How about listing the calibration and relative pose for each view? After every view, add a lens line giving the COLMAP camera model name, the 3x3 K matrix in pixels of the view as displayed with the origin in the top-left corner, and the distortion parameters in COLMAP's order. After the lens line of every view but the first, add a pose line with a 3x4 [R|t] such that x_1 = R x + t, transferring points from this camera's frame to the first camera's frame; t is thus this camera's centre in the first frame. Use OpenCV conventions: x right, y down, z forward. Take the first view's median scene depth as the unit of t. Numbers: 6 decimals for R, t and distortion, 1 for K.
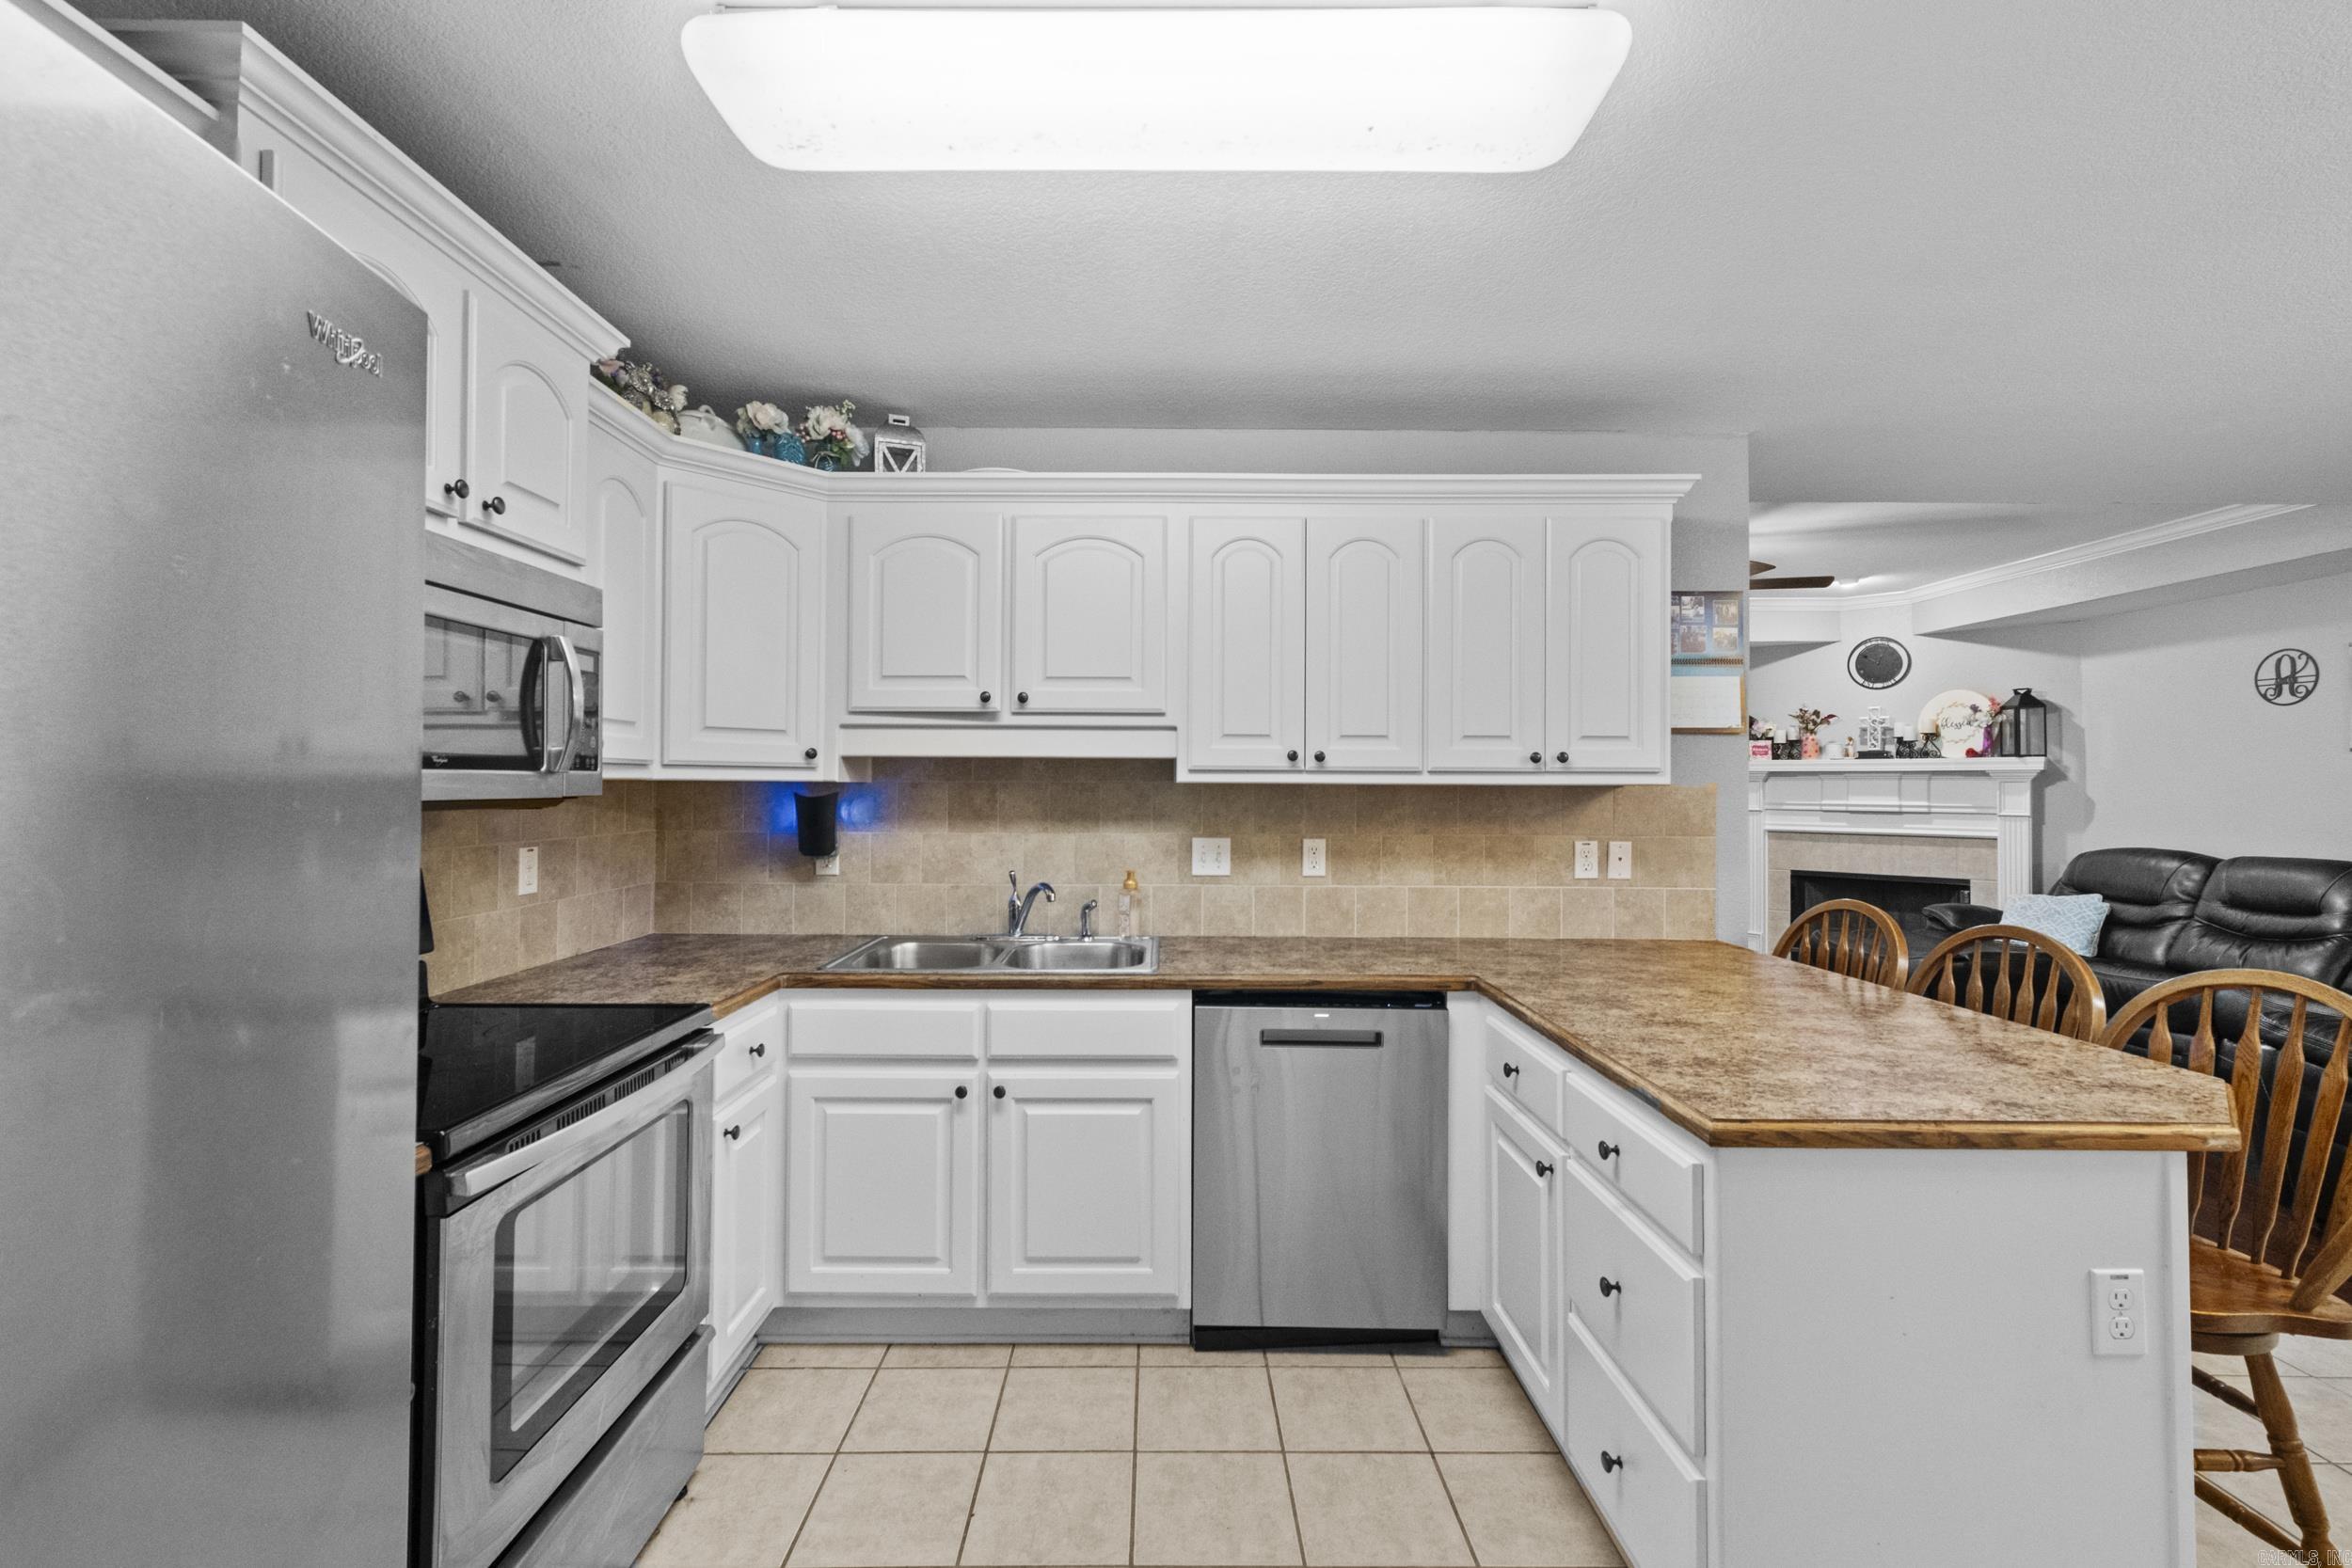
lens RADIAL K [[1018.0, 0, 1158.1], [0, 1018.0, 775.8], [0, 0, 1]] dist [0.005307, 0.000250]
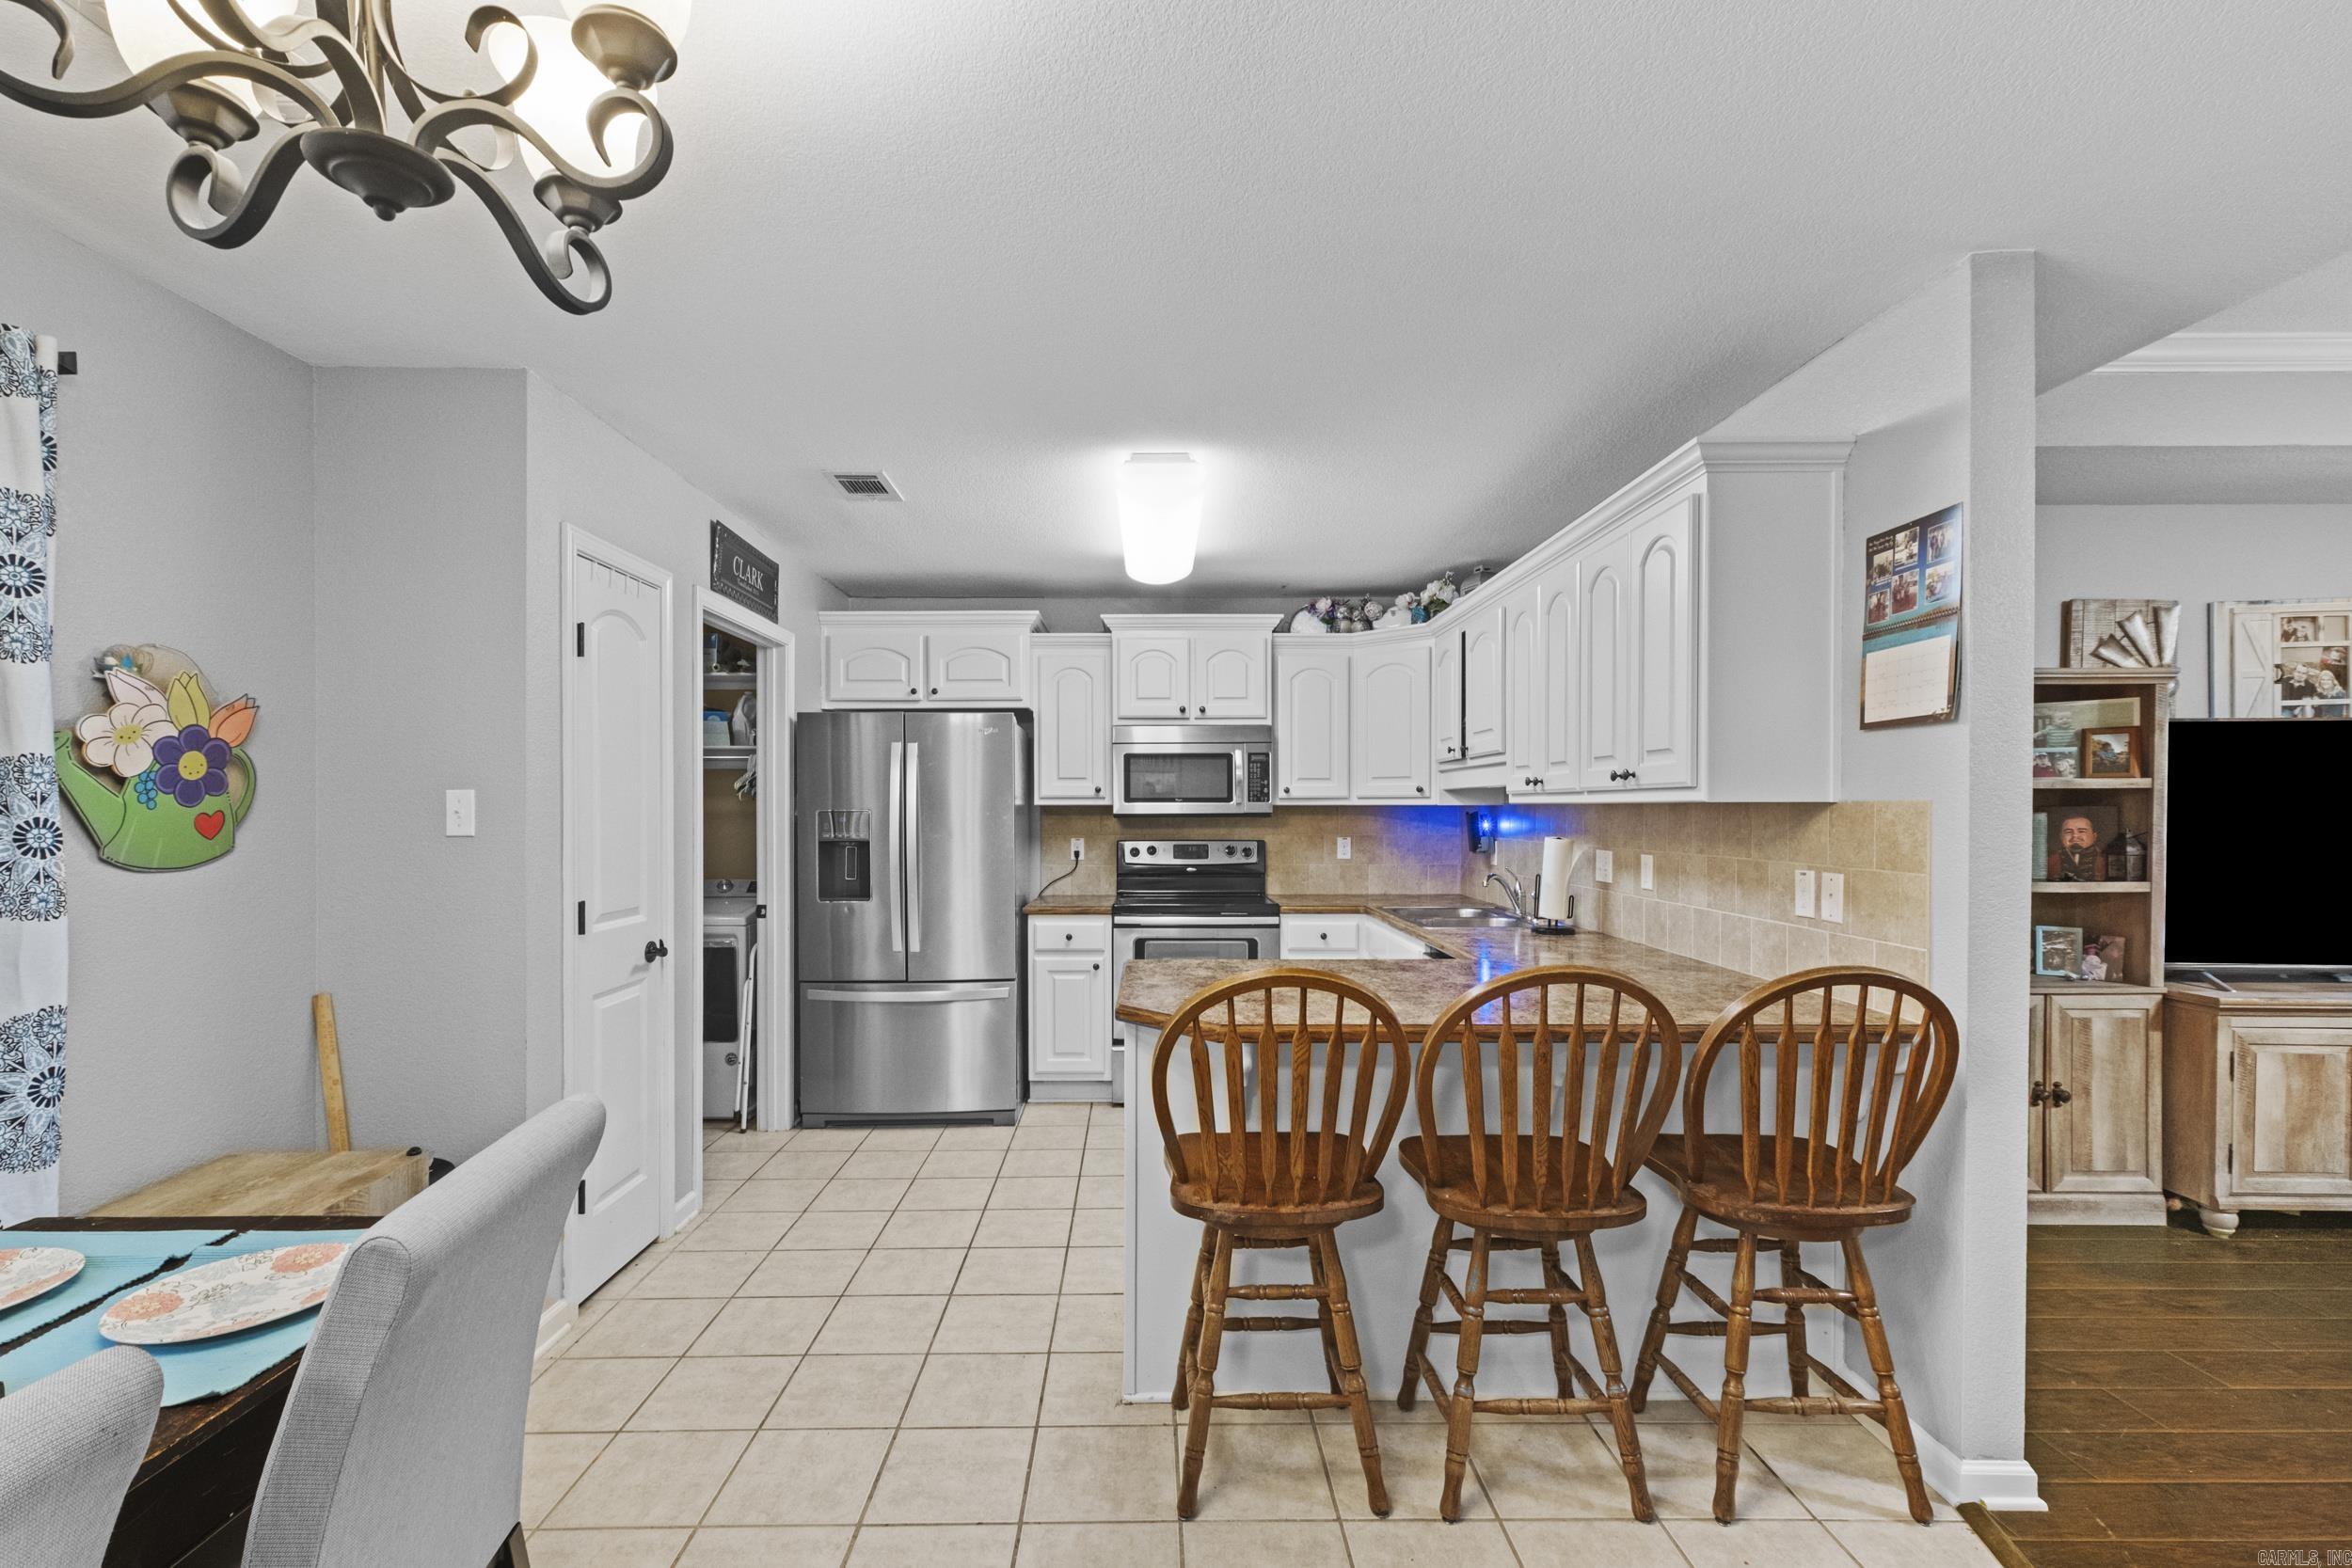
lens RADIAL K [[1021.8, 0, 1159.6], [0, 1021.8, 817.6], [0, 0, 1]] dist [0.007600, 0.000520]
pose [[0.010104, 0.004145, -0.999940, 1.224688], [0.013118, 0.999905, 0.004277, 0.011809], [0.999863, -0.013160, 0.010049, 0.475389]]
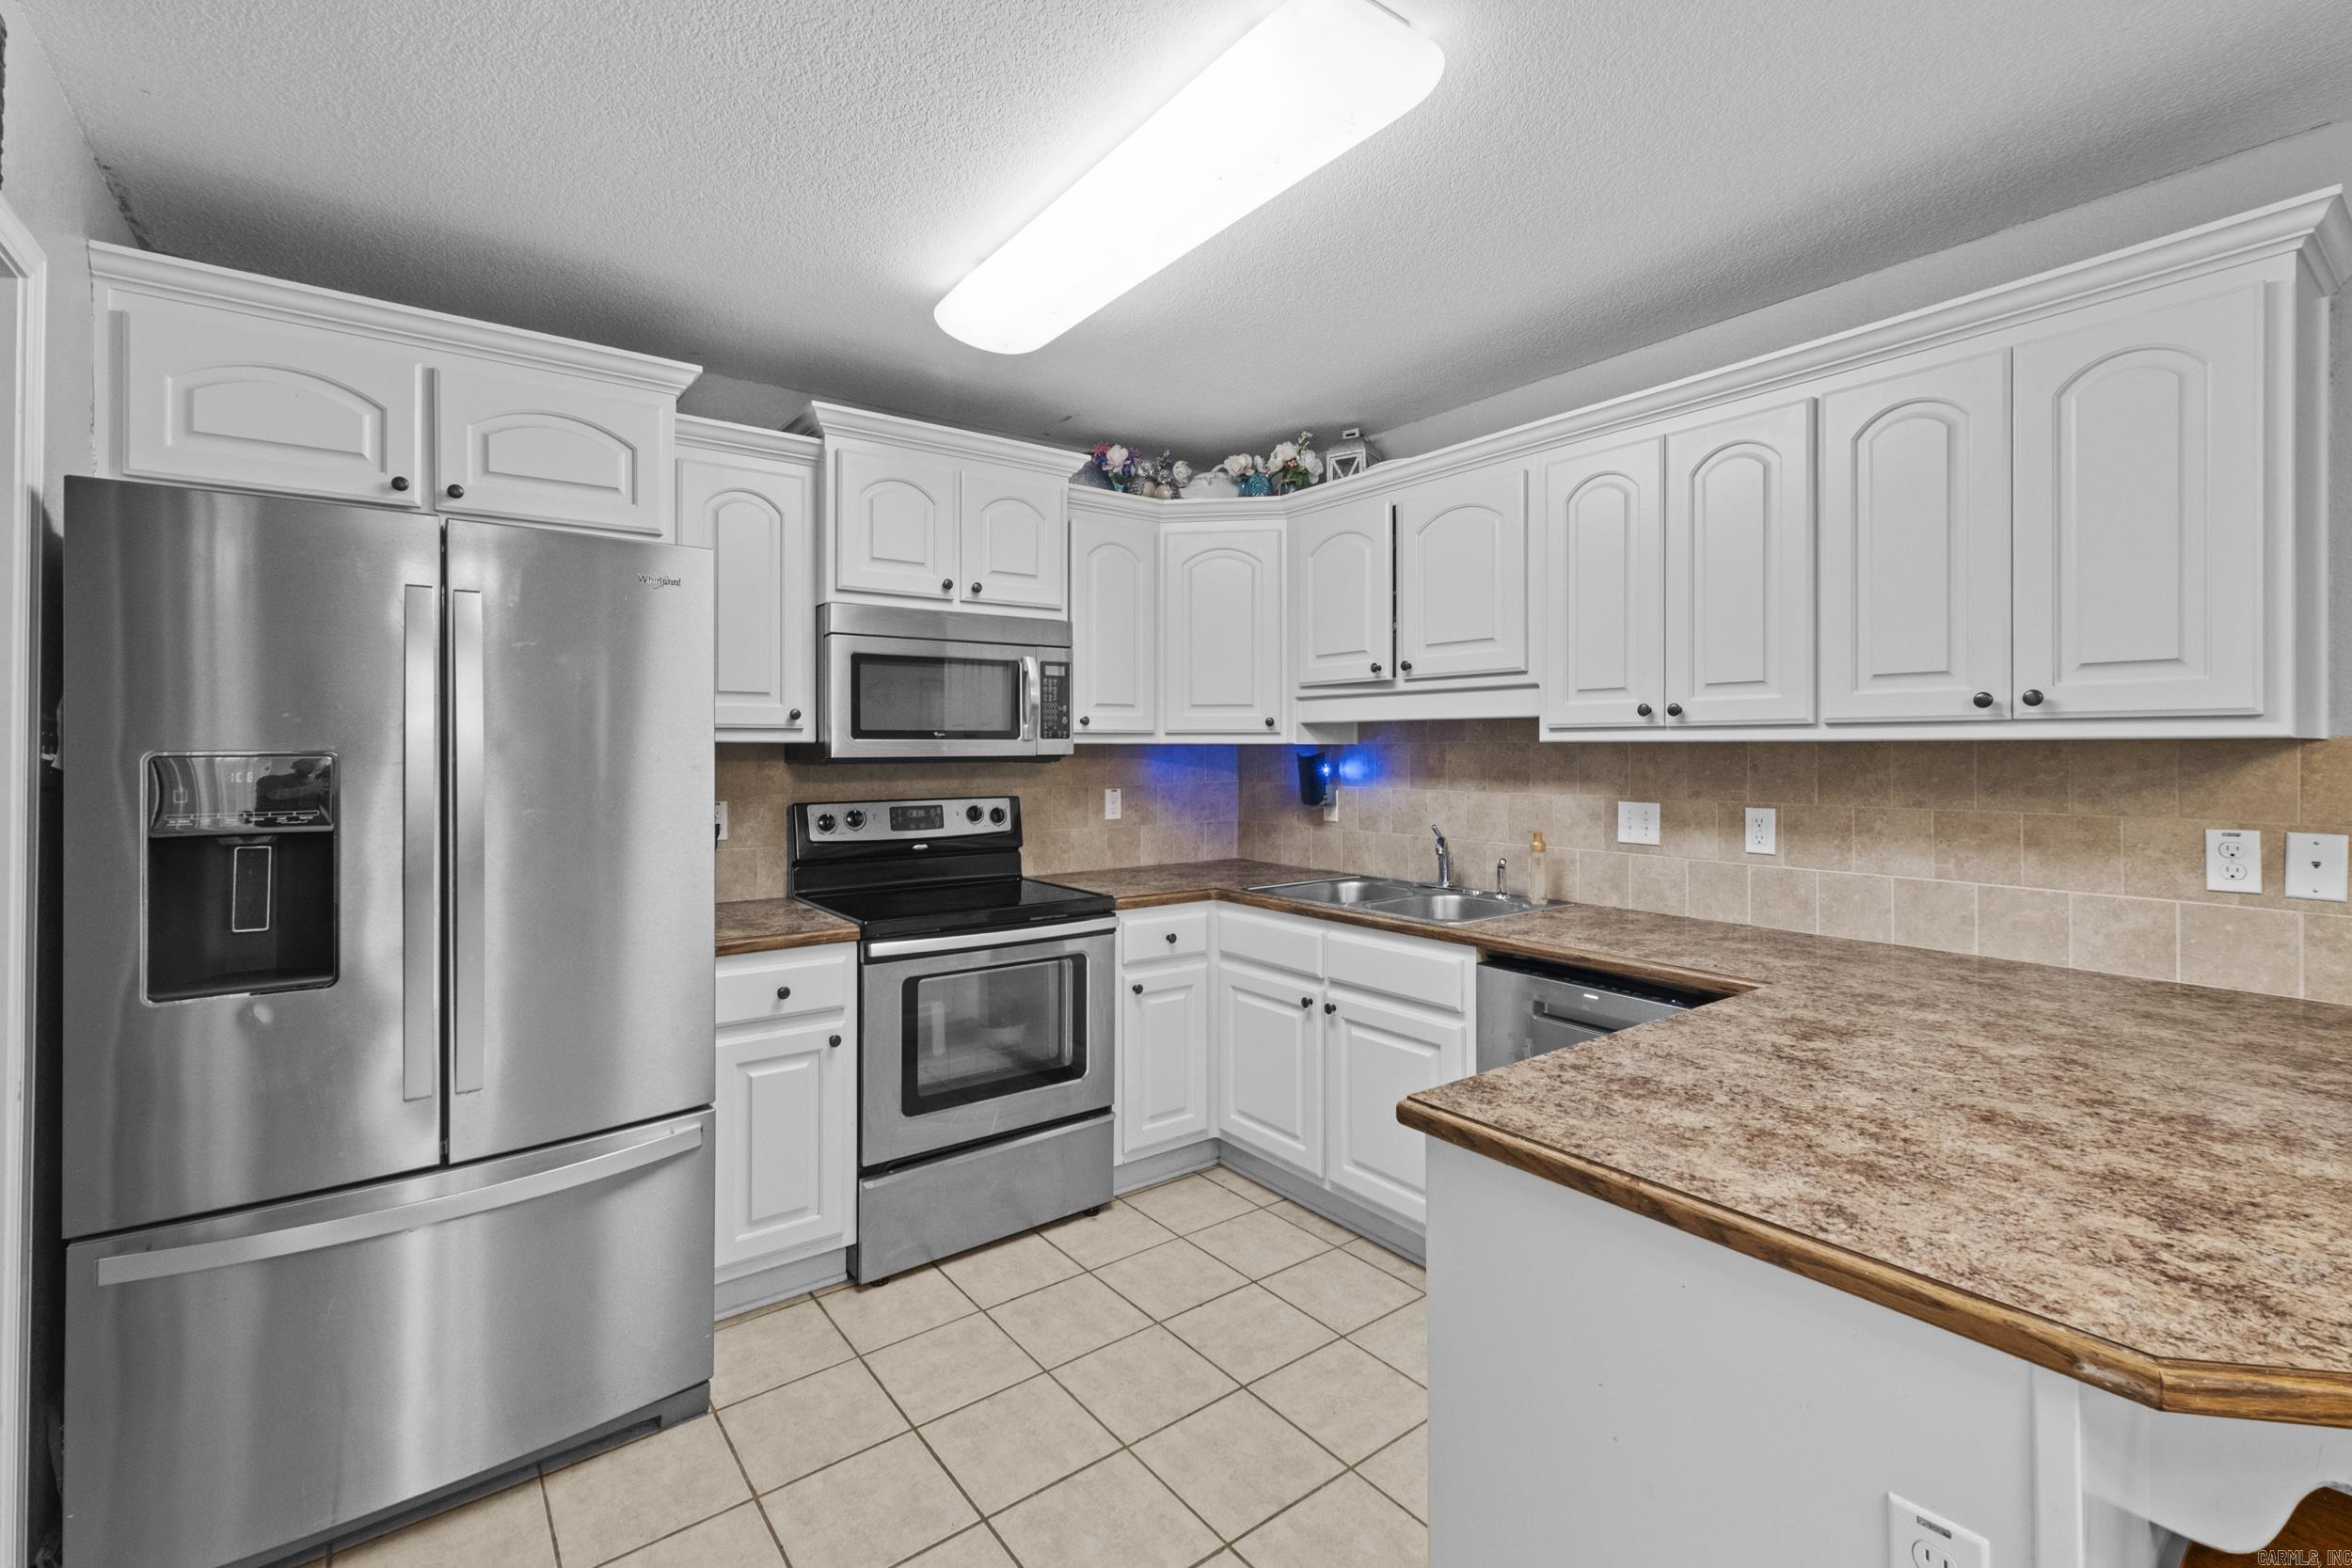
lens RADIAL K [[1027.4, 0, 1167.1], [0, 1027.4, 745.4], [0, 0, 1]] dist [0.009985, 0.000345]
pose [[0.597550, -0.007806, -0.801794, 0.534696], [0.013656, 0.999907, 0.000443, 0.004327], [0.801715, -0.011214, 0.597601, 0.117495]]
